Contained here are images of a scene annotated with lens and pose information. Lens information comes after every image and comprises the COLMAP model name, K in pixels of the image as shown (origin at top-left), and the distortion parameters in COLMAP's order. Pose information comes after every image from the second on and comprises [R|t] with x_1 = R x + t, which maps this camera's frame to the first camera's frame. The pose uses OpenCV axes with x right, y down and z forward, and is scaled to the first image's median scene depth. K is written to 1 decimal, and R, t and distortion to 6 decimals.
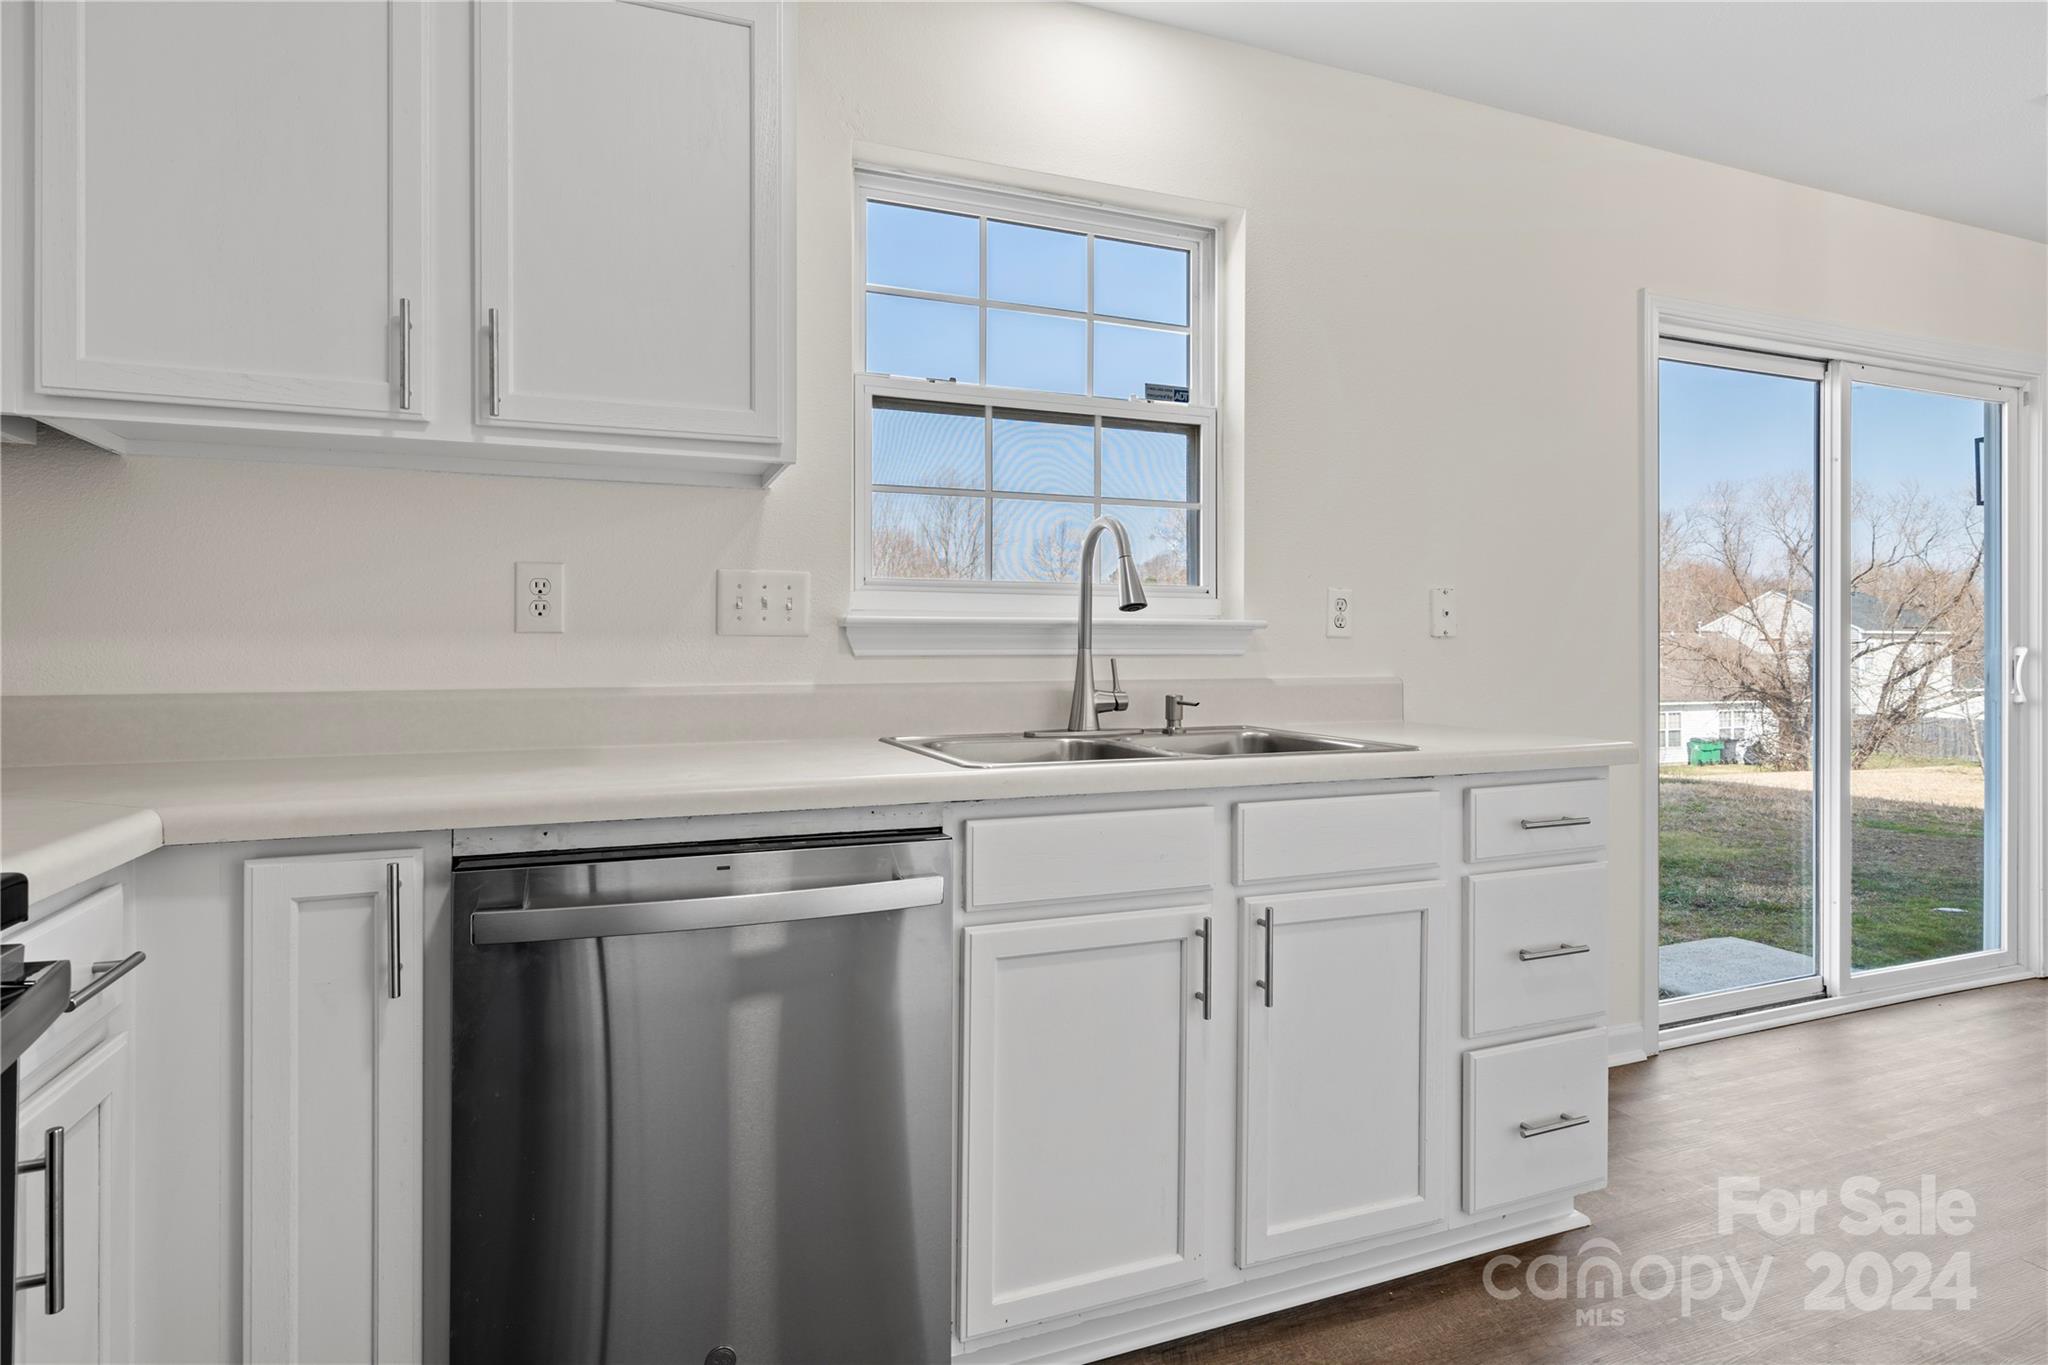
lens RADIAL K [[1077.2, 0, 1064.2], [0, 1077.2, 635.6], [0, 0, 1]] dist [-0.004678, -0.000852]
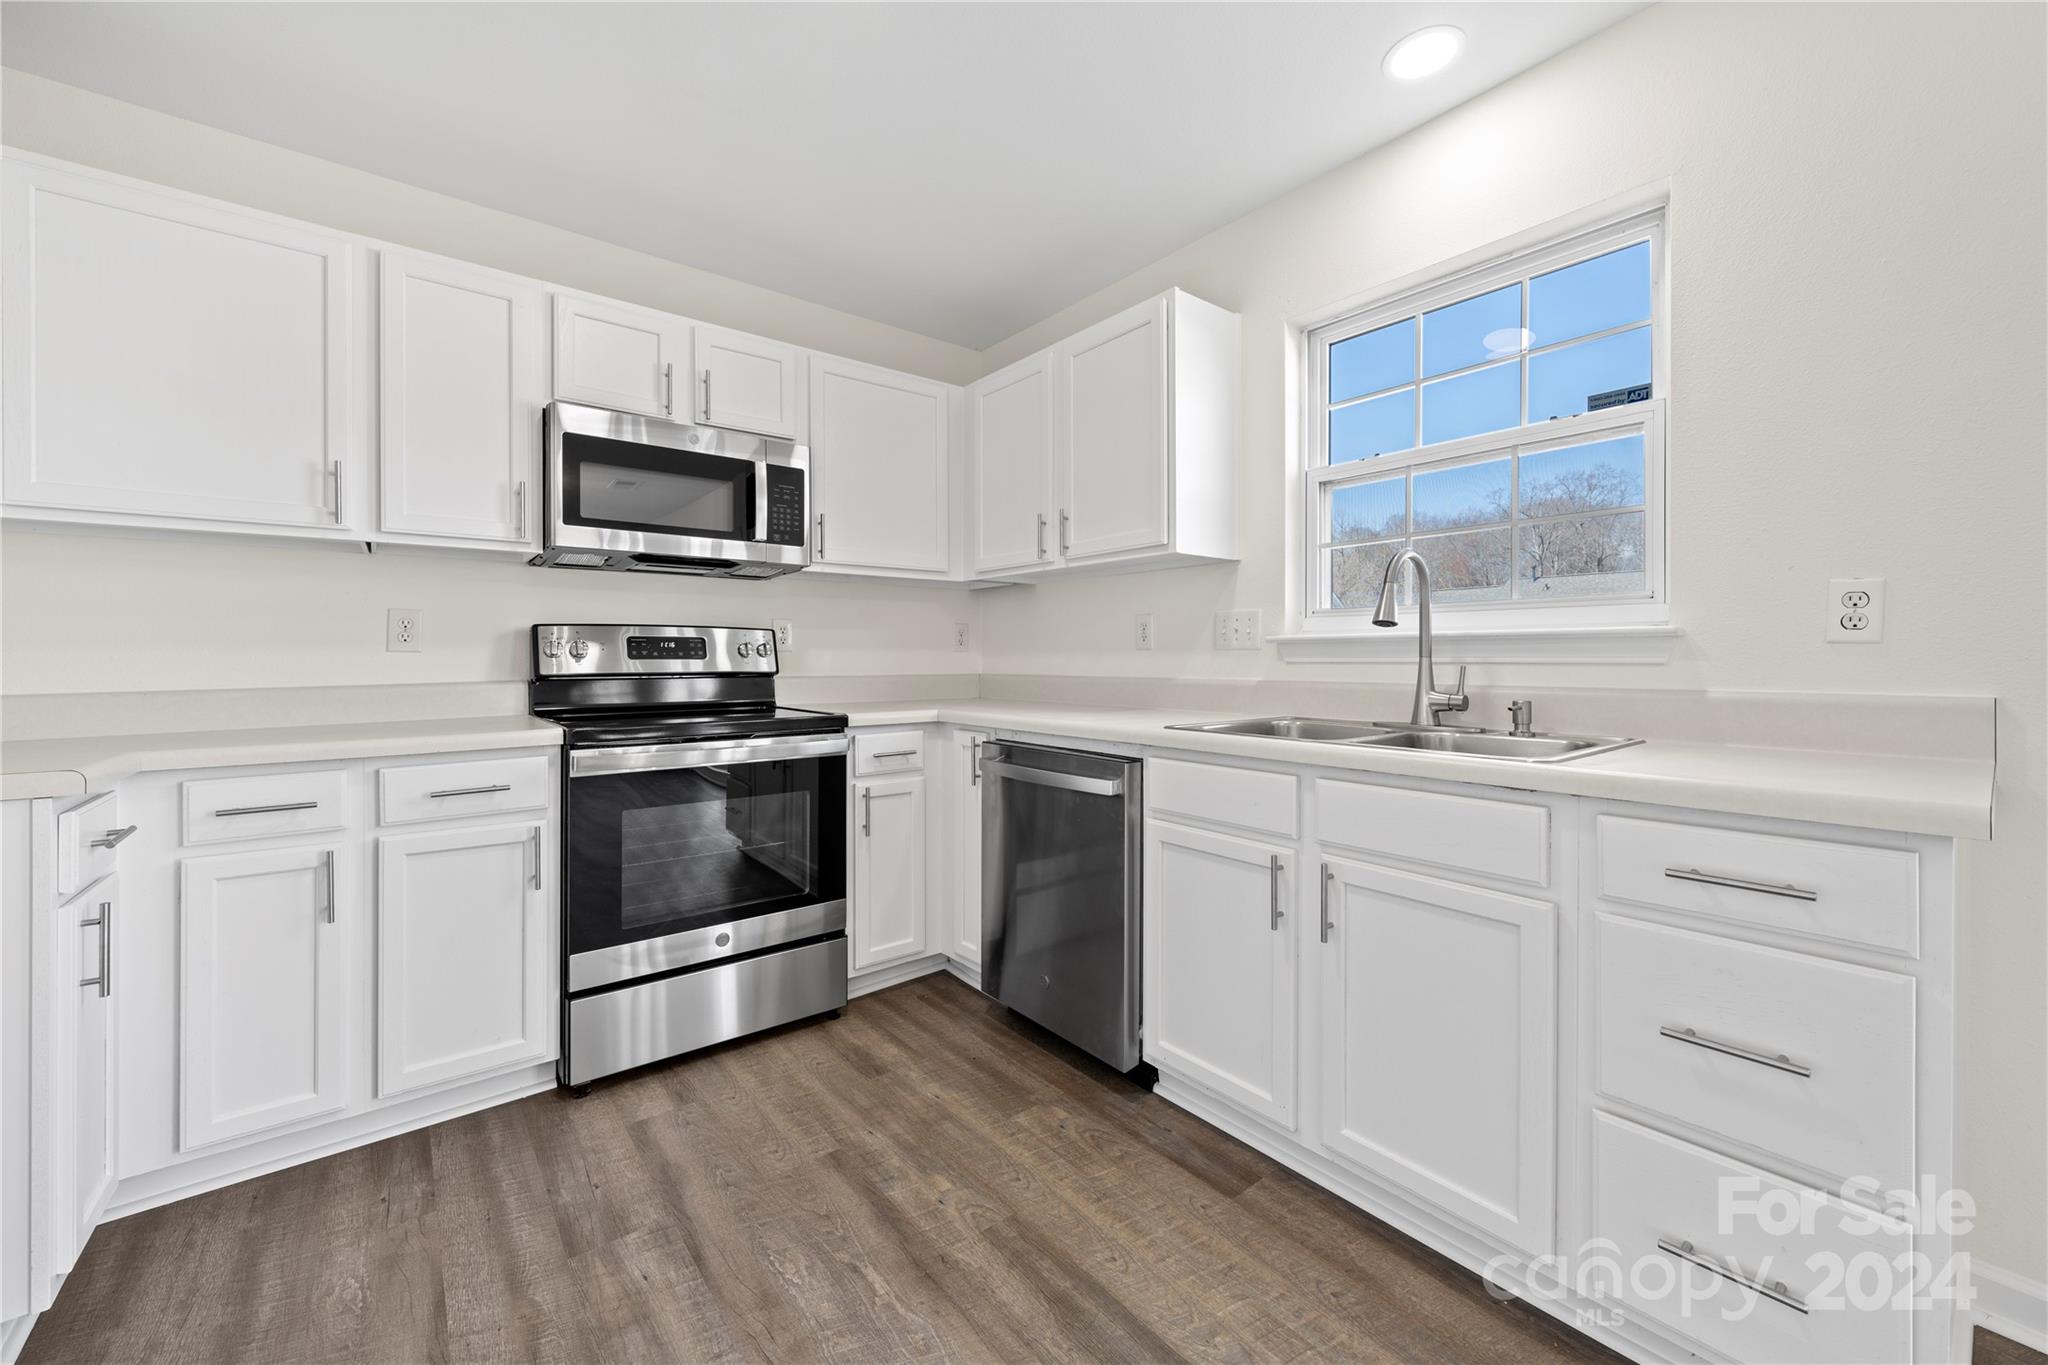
lens RADIAL K [[768.8, 0, 996.9], [0, 768.8, 661.3], [0, 0, 1]] dist [-0.001194, -0.000948]
pose [[0.276501, 0.002491, -0.961010, 0.752492], [0.011696, 0.999914, 0.005957, 0.006615], [0.960942, -0.012887, 0.276448, 0.314299]]
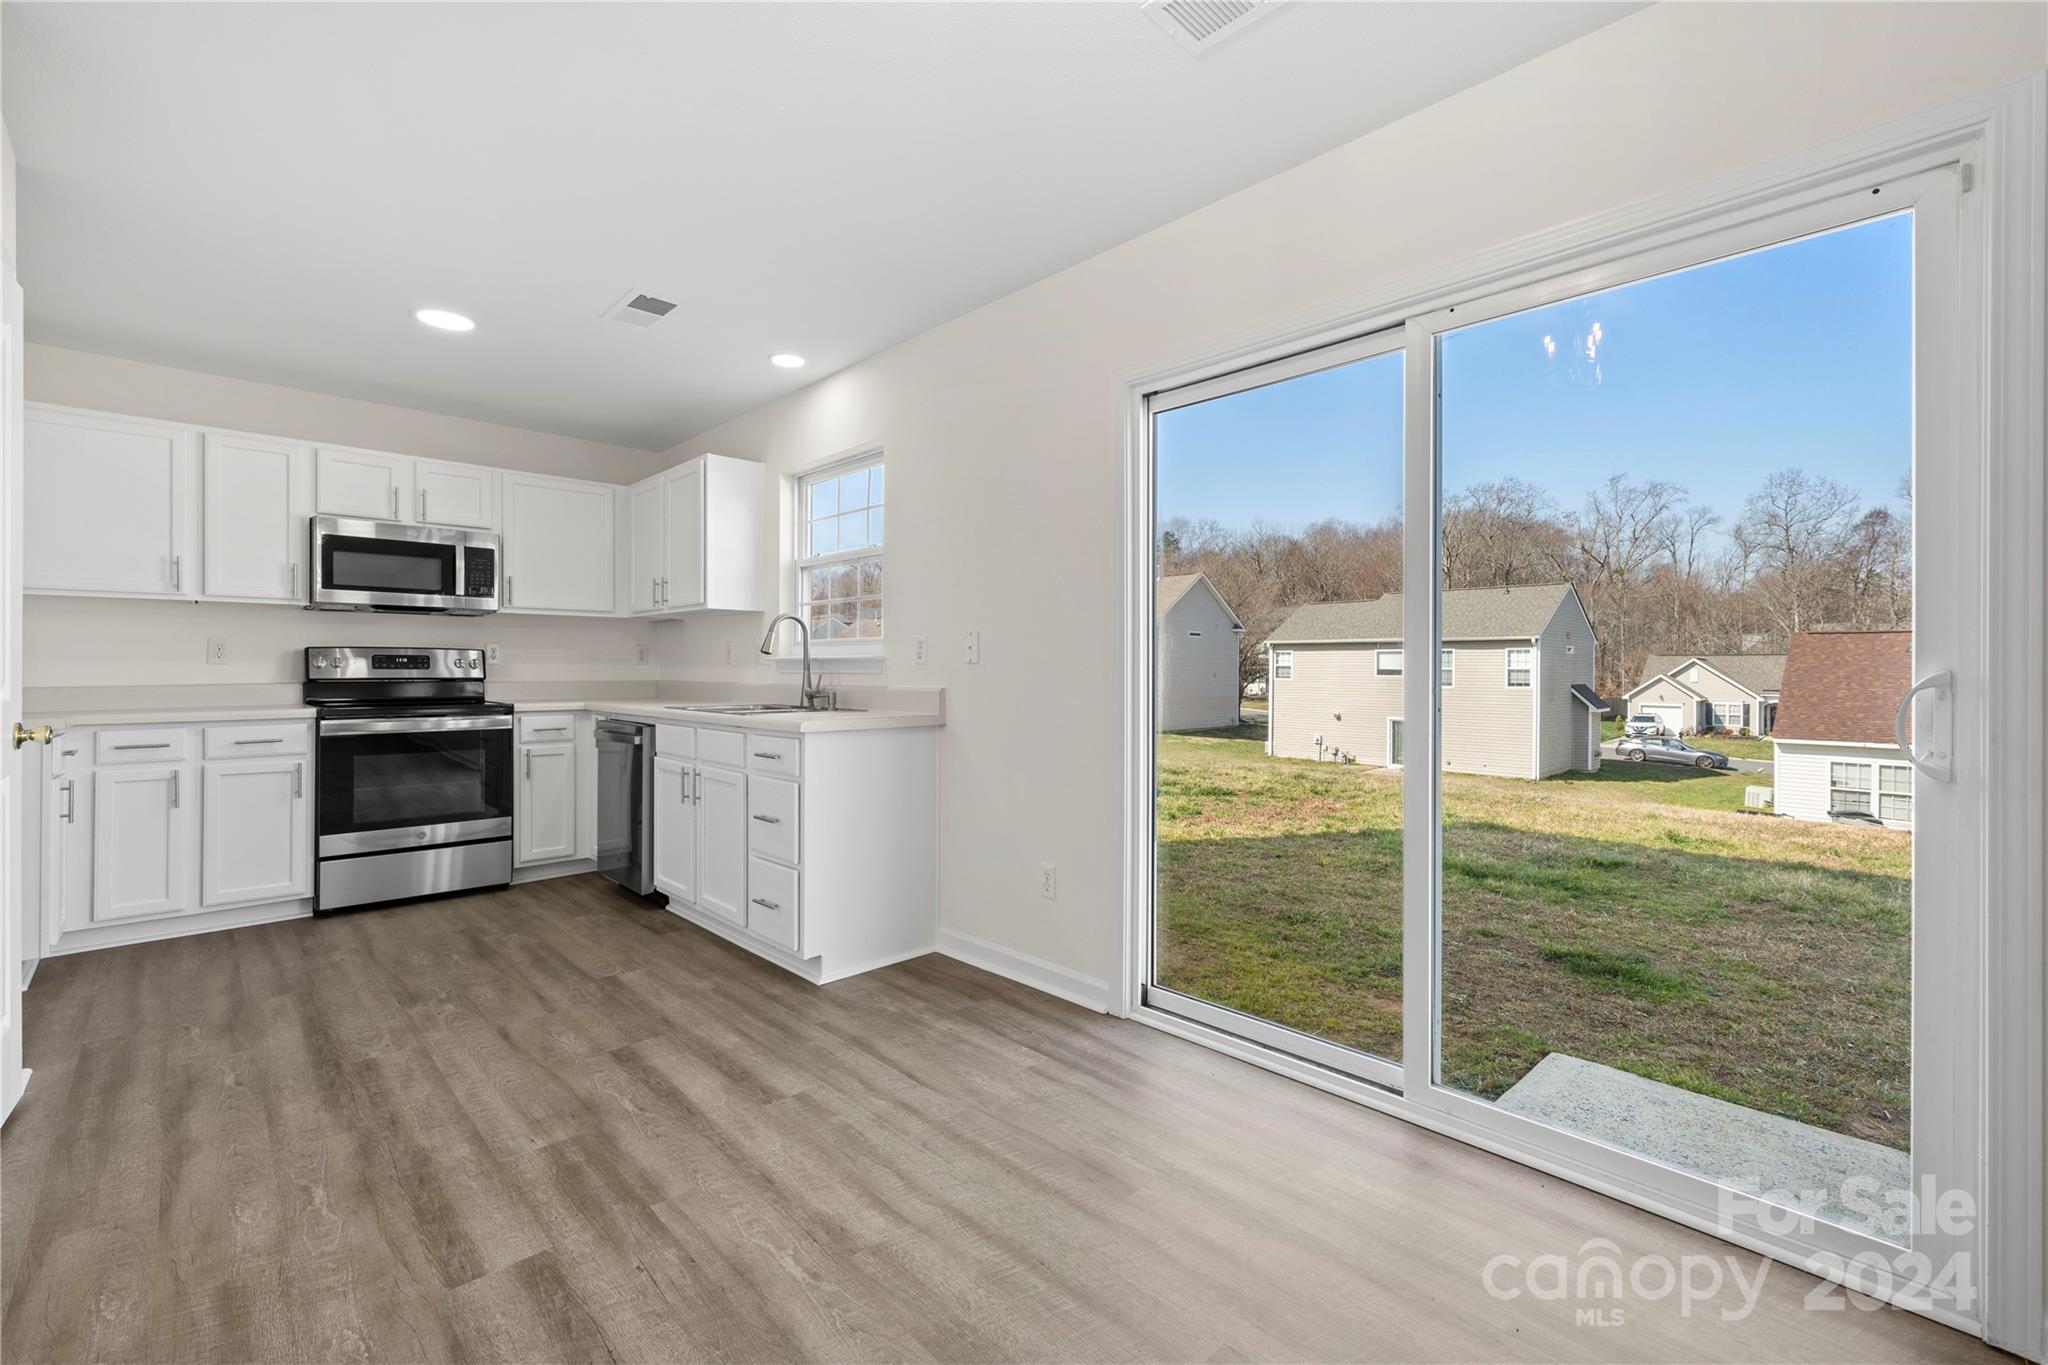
lens RADIAL K [[831.1, 0, 992.5], [0, 831.1, 671.7], [0, 0, 1]] dist [-0.003913, 0.000663]
pose [[0.370709, 0.003366, -0.928743, 1.889053], [0.007220, 0.999953, 0.006506, 0.007514], [0.928721, -0.009118, 0.370667, 0.749172]]
